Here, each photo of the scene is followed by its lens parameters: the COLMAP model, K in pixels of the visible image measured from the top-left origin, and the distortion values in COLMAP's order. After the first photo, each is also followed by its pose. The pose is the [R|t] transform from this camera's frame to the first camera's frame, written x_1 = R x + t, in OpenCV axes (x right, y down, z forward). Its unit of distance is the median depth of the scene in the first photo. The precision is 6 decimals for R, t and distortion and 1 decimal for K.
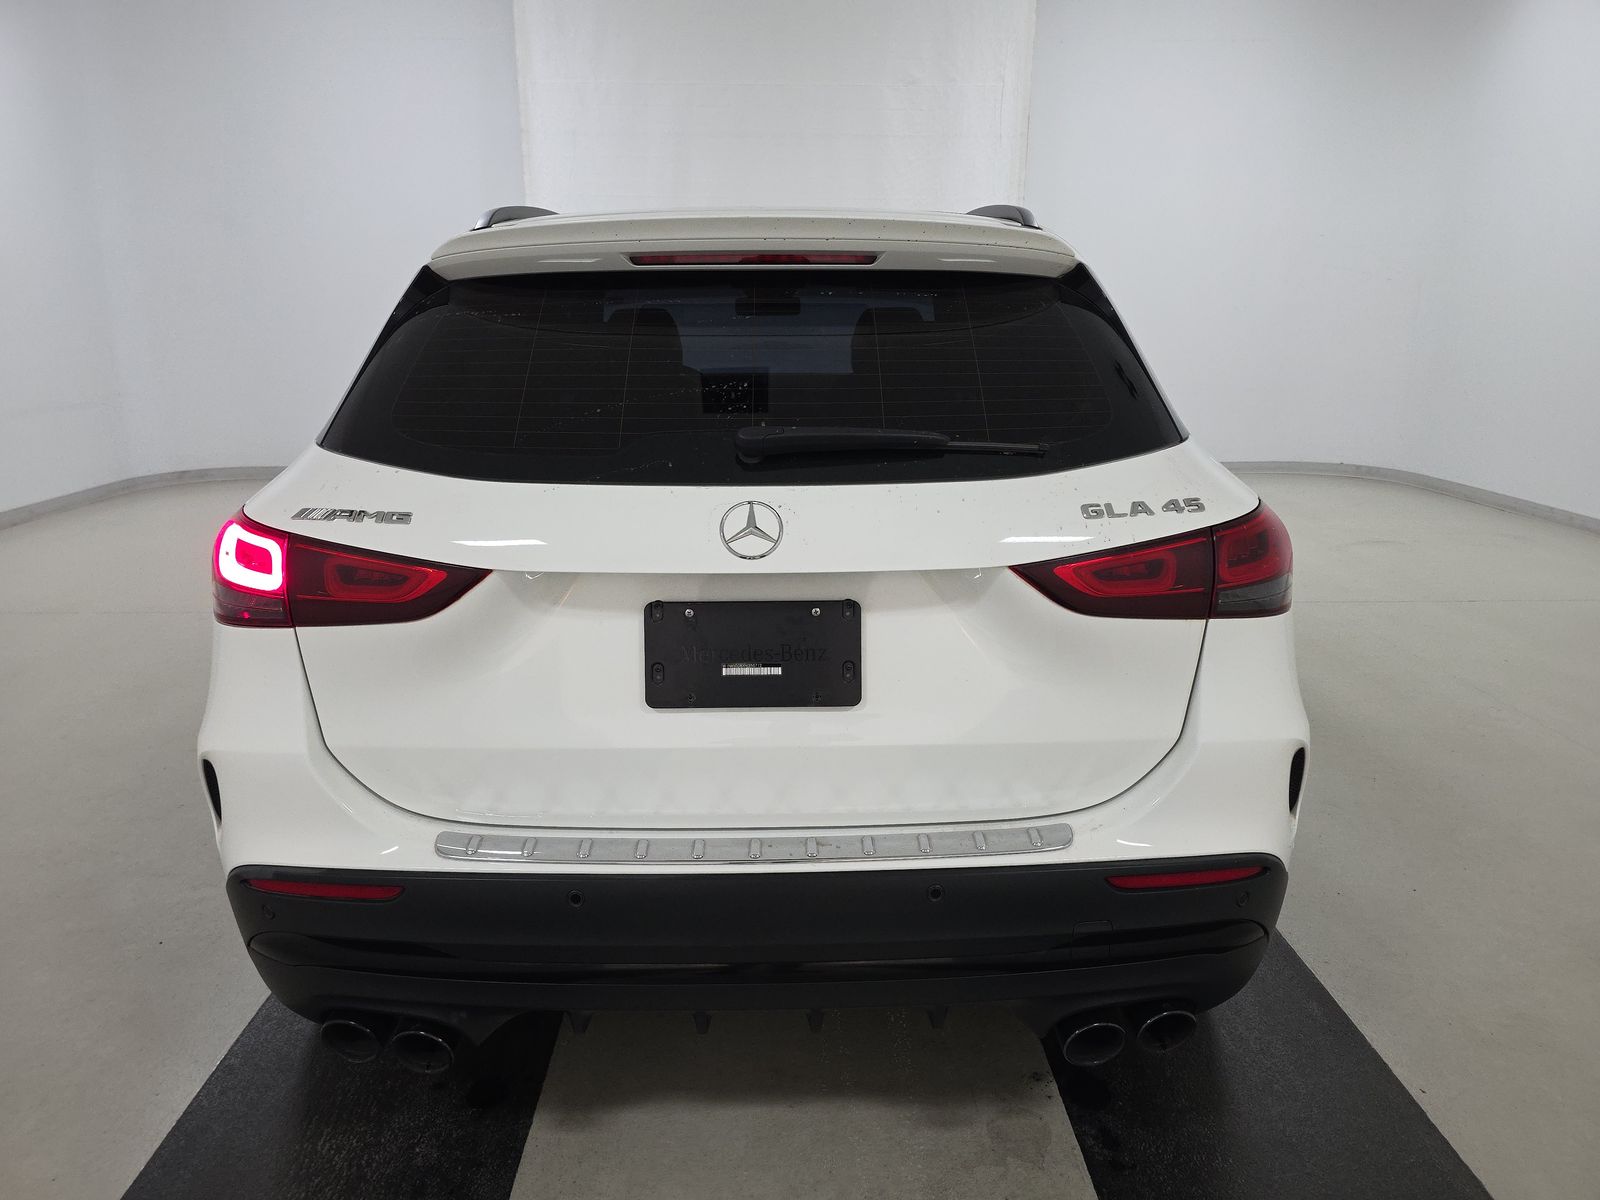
lens RADIAL K [[1074.7, 0, 800.0], [0, 1074.7, 600.0], [0, 0, 1]] dist [0.005965, 0.001208]
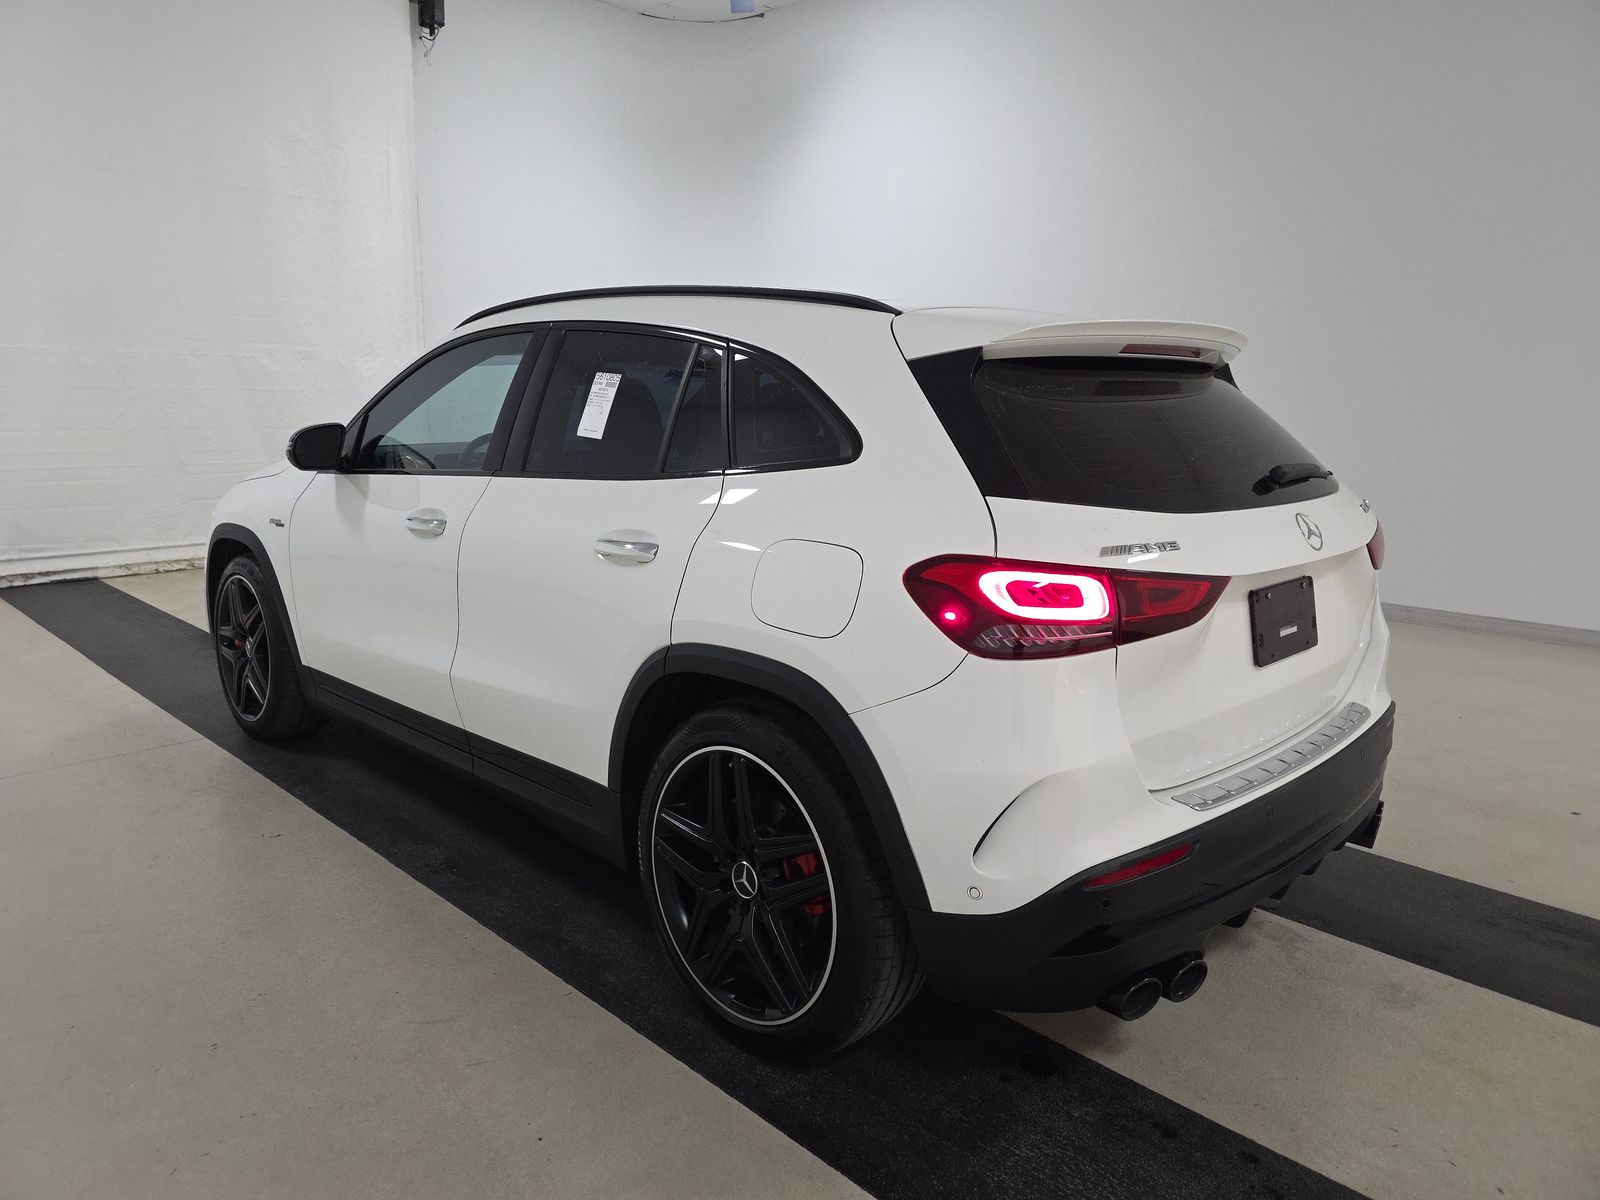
lens RADIAL K [[1074.7, 0, 800.0], [0, 1074.7, 600.0], [0, 0, 1]] dist [0.005965, 0.001208]
pose [[0.715132, -0.111735, 0.690001, -1.519631], [0.158709, 0.987315, -0.004609, -0.074496], [-0.680733, 0.112806, 0.723794, 0.378812]]
